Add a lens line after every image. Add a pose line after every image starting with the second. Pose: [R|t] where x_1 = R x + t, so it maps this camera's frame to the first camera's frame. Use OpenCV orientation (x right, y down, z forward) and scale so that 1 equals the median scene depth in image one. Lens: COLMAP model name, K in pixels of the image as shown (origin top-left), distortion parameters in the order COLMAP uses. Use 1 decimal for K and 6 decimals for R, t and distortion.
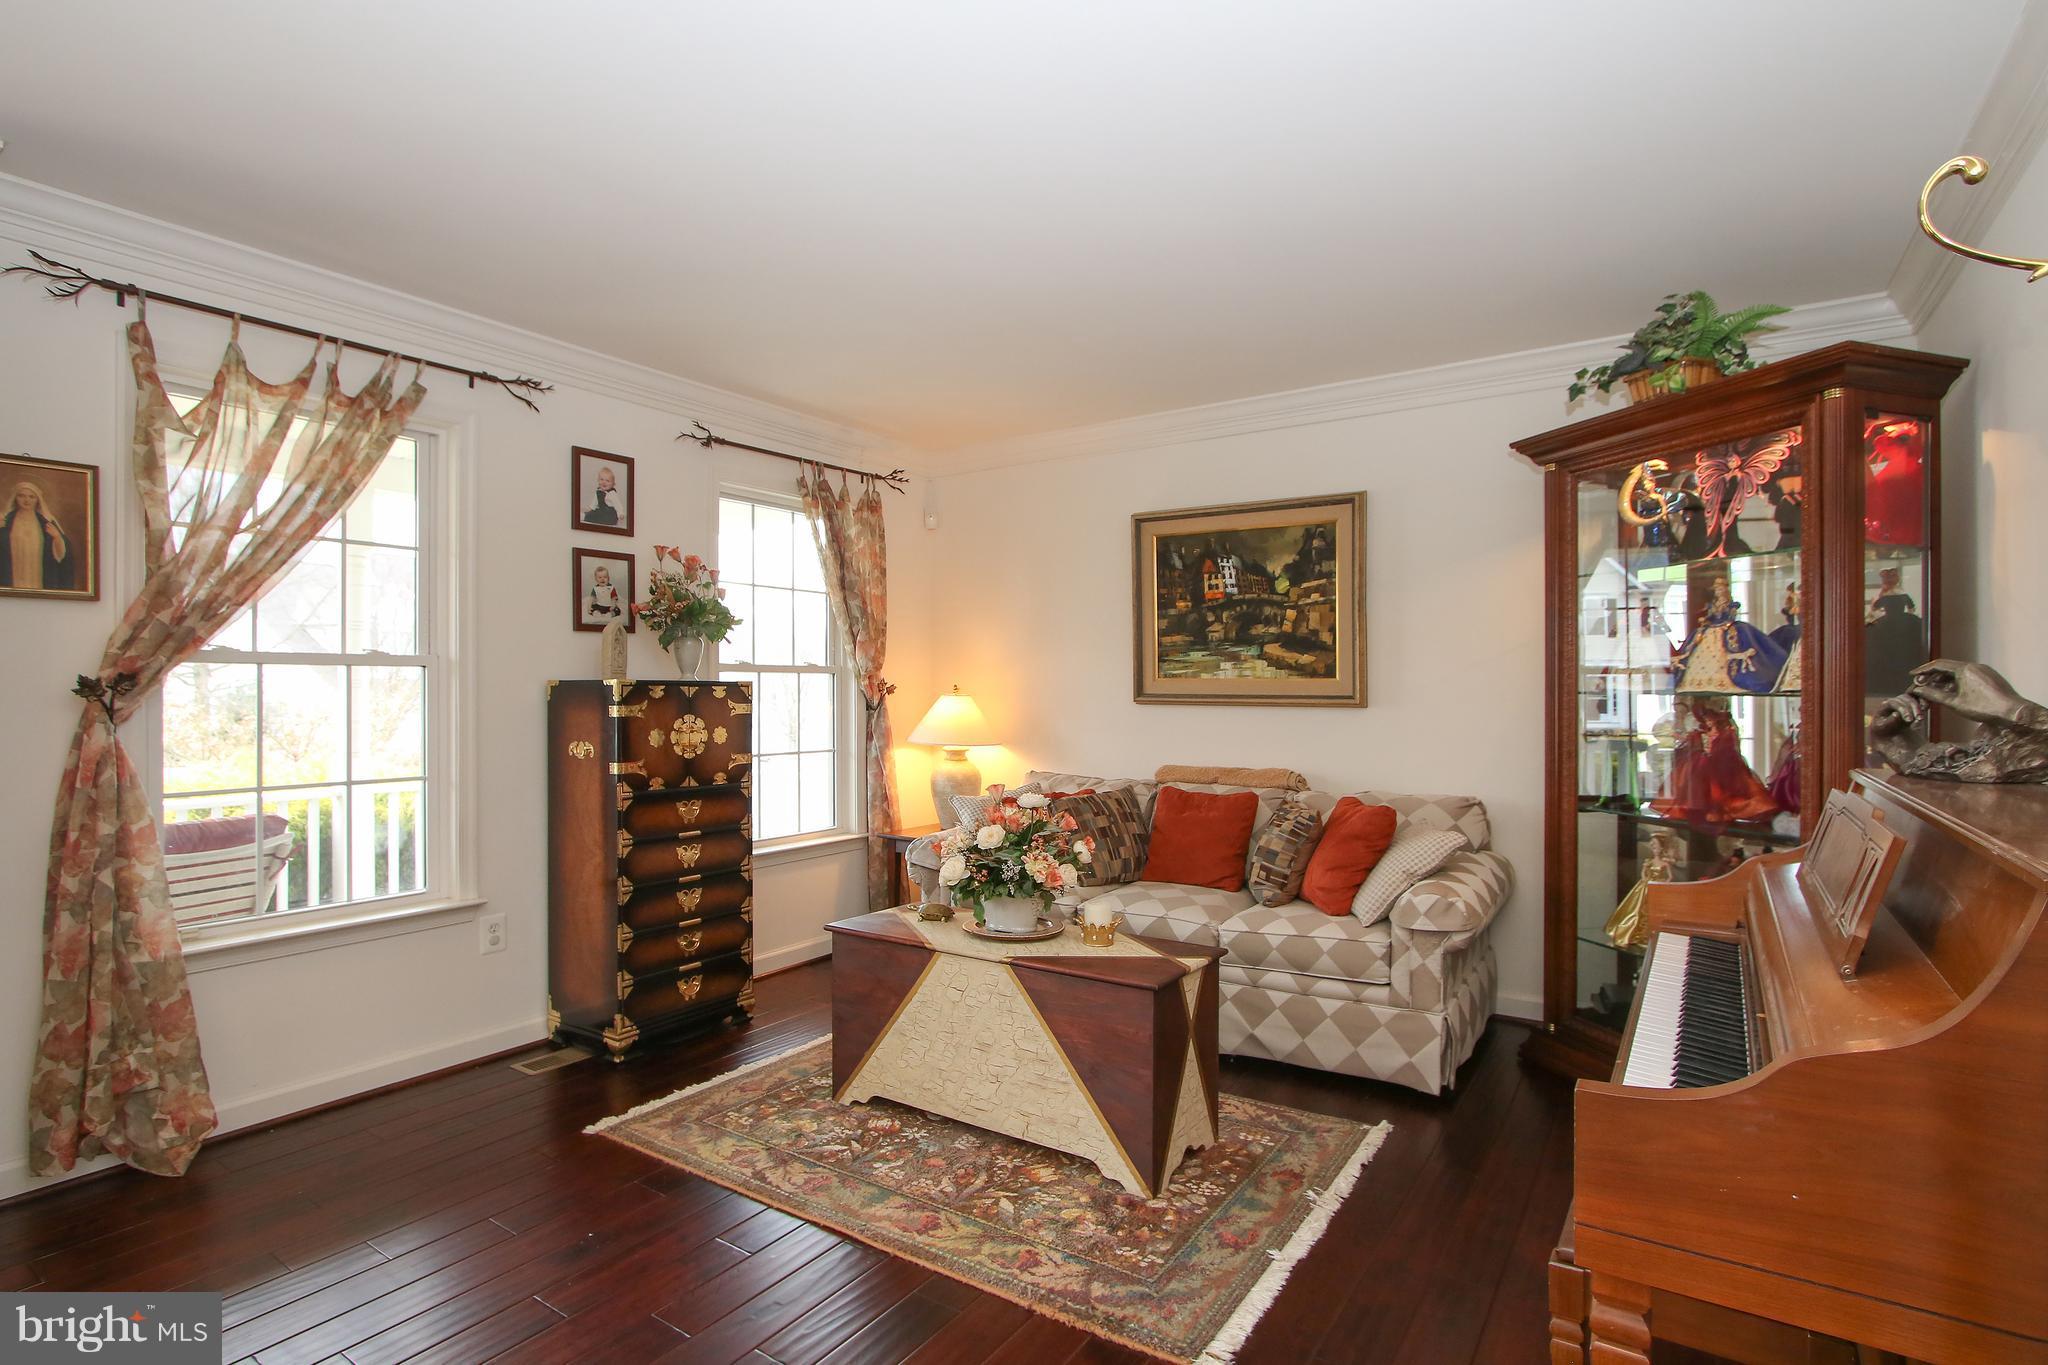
lens RADIAL K [[1022.4, 0, 1025.6], [0, 1022.4, 684.7], [0, 0, 1]] dist [0.002733, 0.000265]
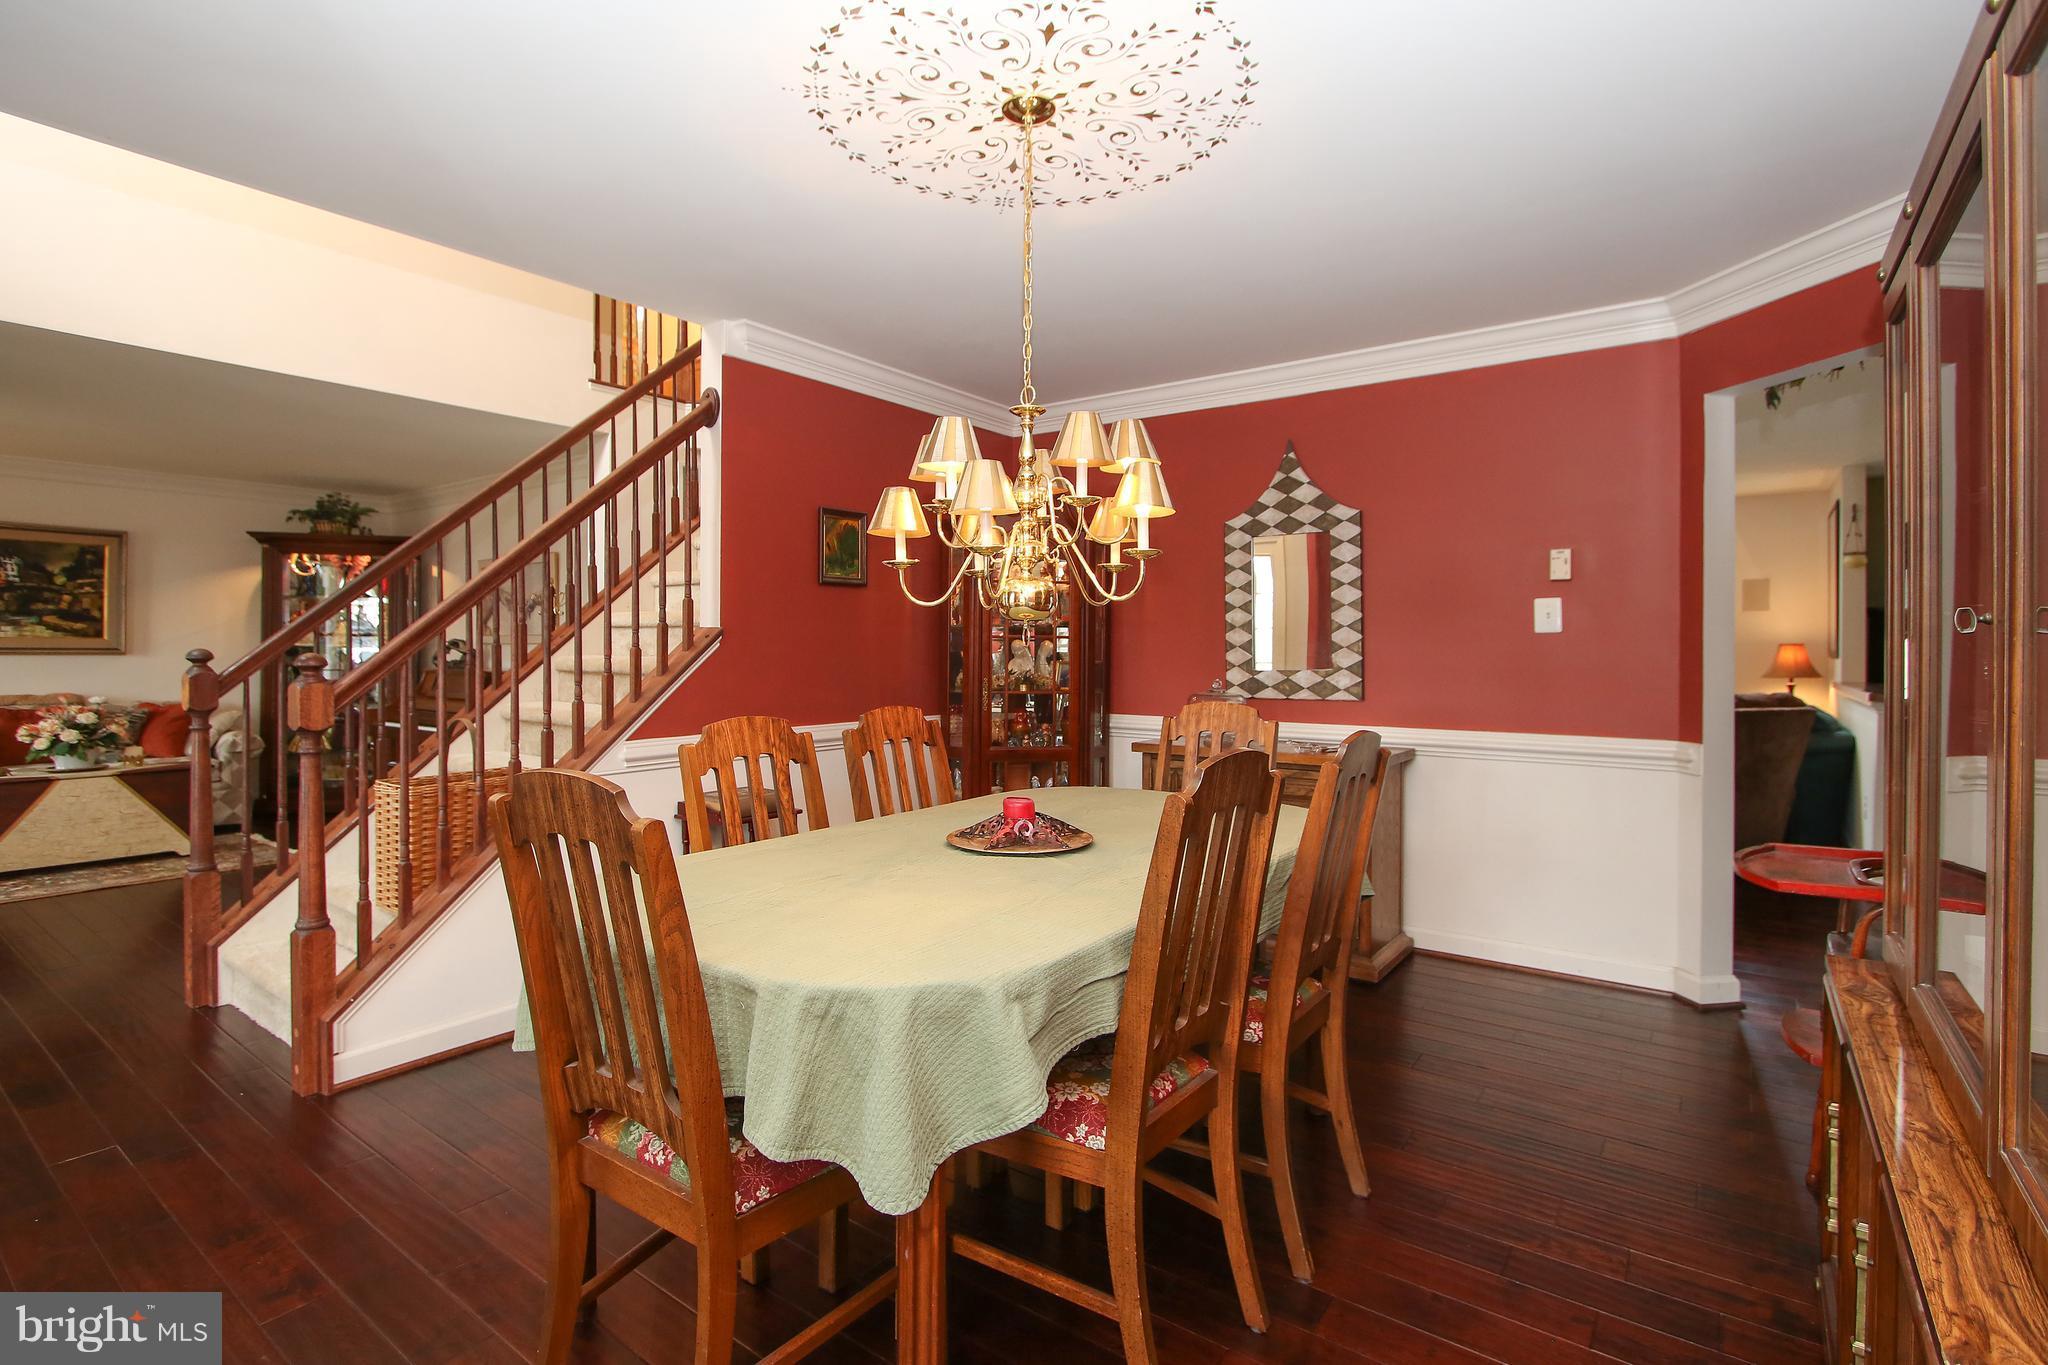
lens RADIAL K [[1022.4, 0, 1025.4], [0, 1022.4, 666.2], [0, 0, 1]] dist [0.002733, 0.000265]
pose [[0.065243, -0.013934, 0.997772, -1.273564], [-0.005786, 0.999880, 0.014342, 0.007113], [-0.997853, -0.006709, 0.065155, -0.630310]]
